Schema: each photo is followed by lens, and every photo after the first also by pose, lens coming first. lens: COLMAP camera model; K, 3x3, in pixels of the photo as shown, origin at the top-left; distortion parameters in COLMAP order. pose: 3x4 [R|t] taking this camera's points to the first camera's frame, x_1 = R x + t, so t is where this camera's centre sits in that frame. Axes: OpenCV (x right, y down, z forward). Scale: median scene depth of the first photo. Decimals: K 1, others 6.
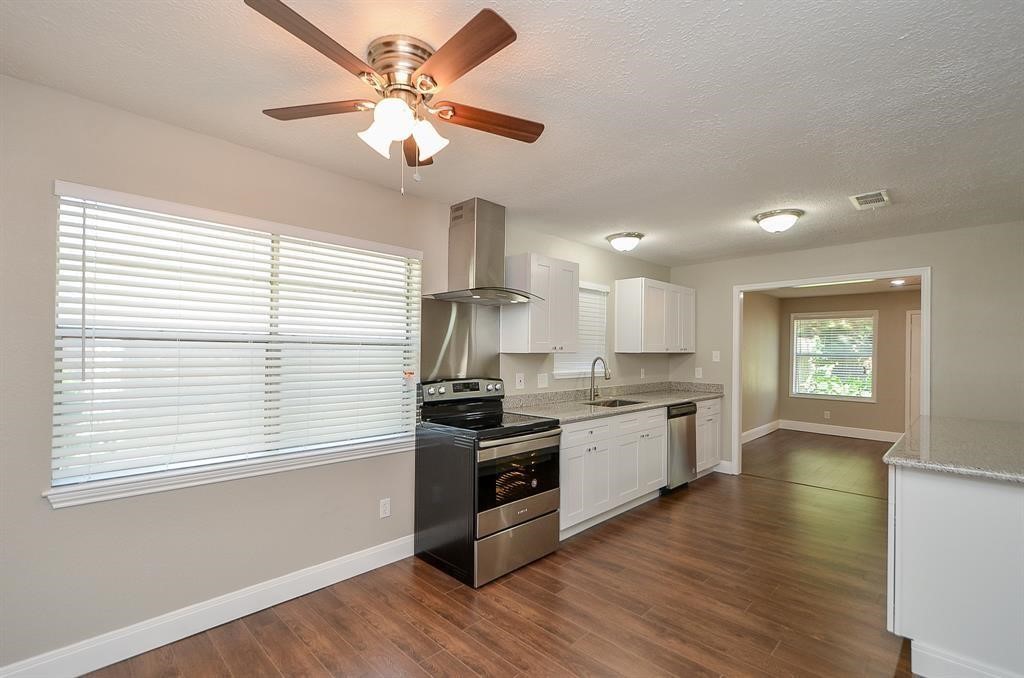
lens RADIAL K [[460.2, 0, 511.2], [0, 460.2, 351.1], [0, 0, 1]] dist [0.014942, 0.000030]
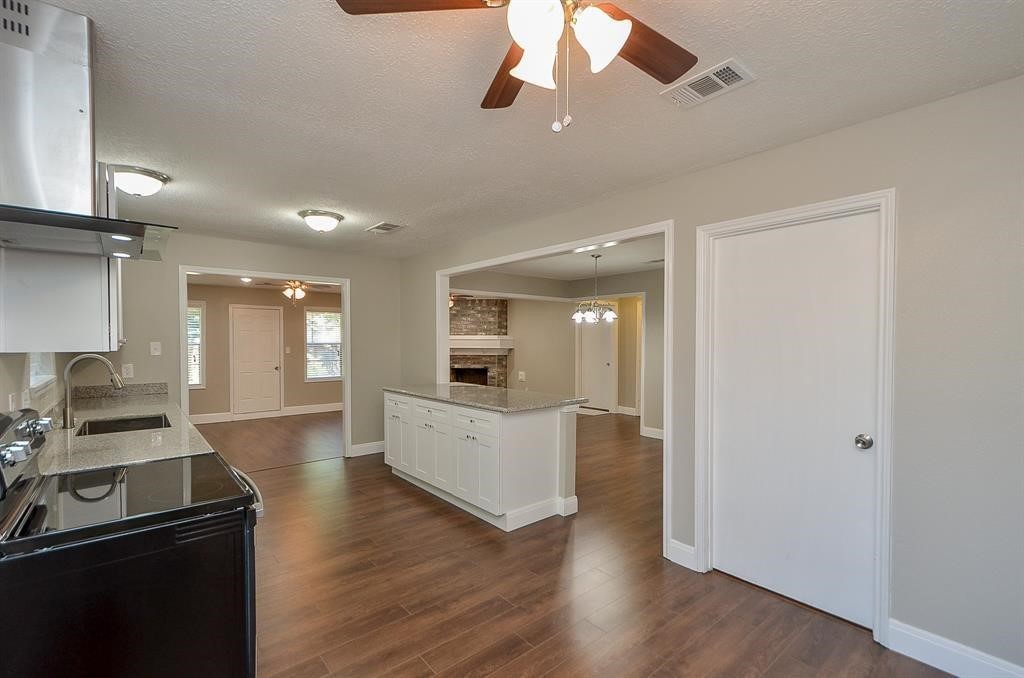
lens RADIAL K [[456.5, 0, 506.9], [0, 456.5, 350.5], [0, 0, 1]] dist [0.014677, -0.000987]
pose [[0.093905, -0.027165, 0.995210, -0.443259], [-0.000779, 0.999625, 0.027359, -0.011705], [-0.995581, -0.003345, 0.093849, 0.474573]]
